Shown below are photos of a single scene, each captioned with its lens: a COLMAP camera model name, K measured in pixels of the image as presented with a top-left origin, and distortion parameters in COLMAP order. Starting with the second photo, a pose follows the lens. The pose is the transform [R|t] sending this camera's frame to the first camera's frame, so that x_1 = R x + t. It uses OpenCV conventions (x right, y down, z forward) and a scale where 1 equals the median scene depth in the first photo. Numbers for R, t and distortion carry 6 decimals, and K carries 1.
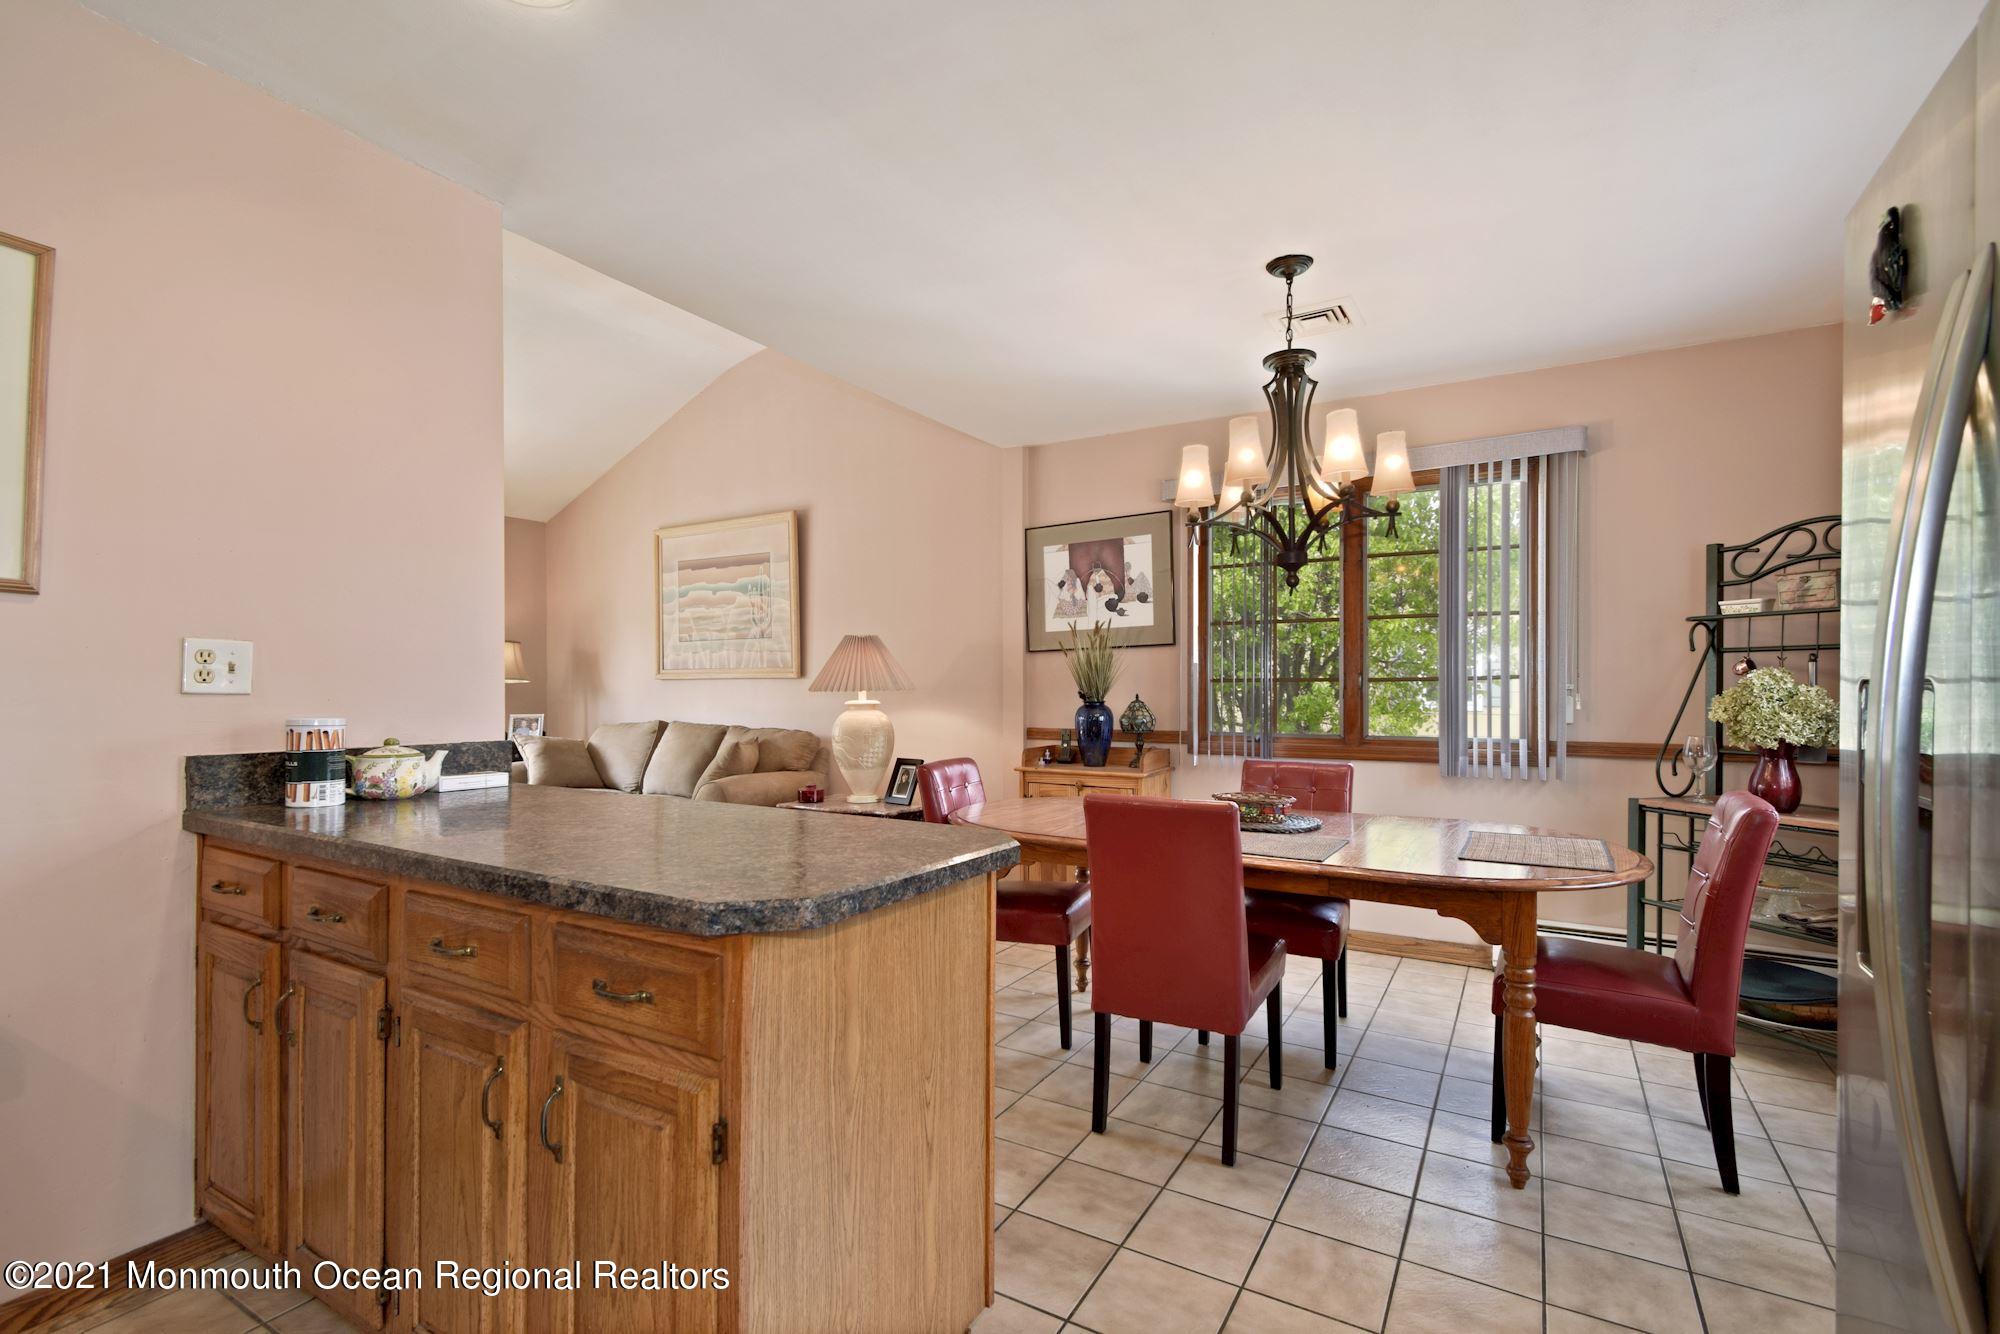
lens RADIAL K [[893.1, 0, 985.7], [0, 893.1, 683.8], [0, 0, 1]] dist [0.002251, -0.000710]
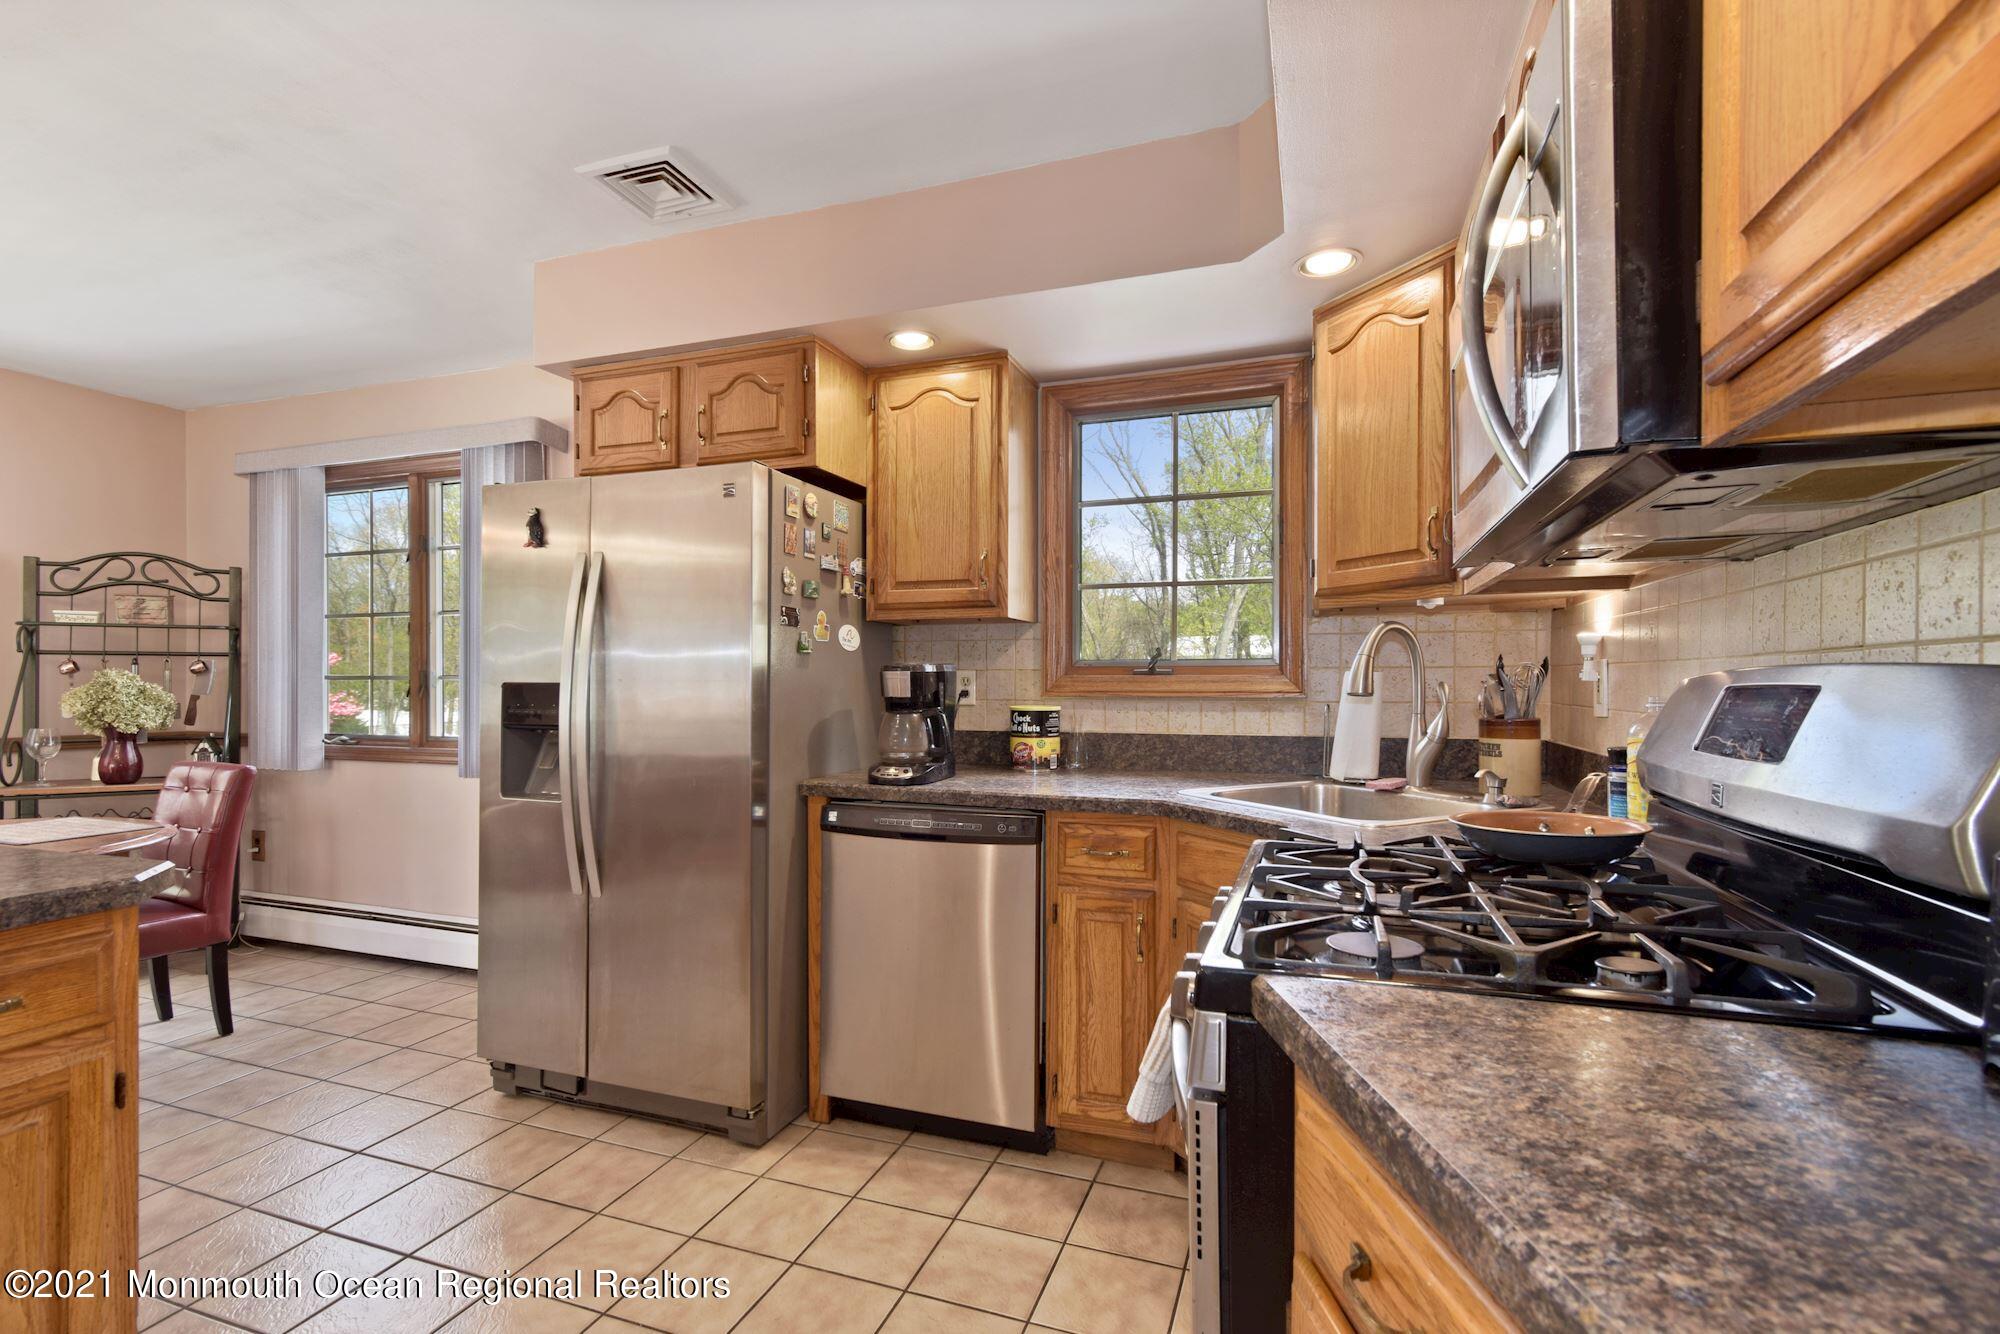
lens RADIAL K [[893.1, 0, 1004.6], [0, 893.1, 679.7], [0, 0, 1]] dist [0.002251, -0.000710]
pose [[-0.217368, 0.008820, 0.976050, -0.578574], [-0.004020, 0.999943, -0.009931, 0.004199], [-0.976081, -0.006083, -0.217320, 0.062770]]
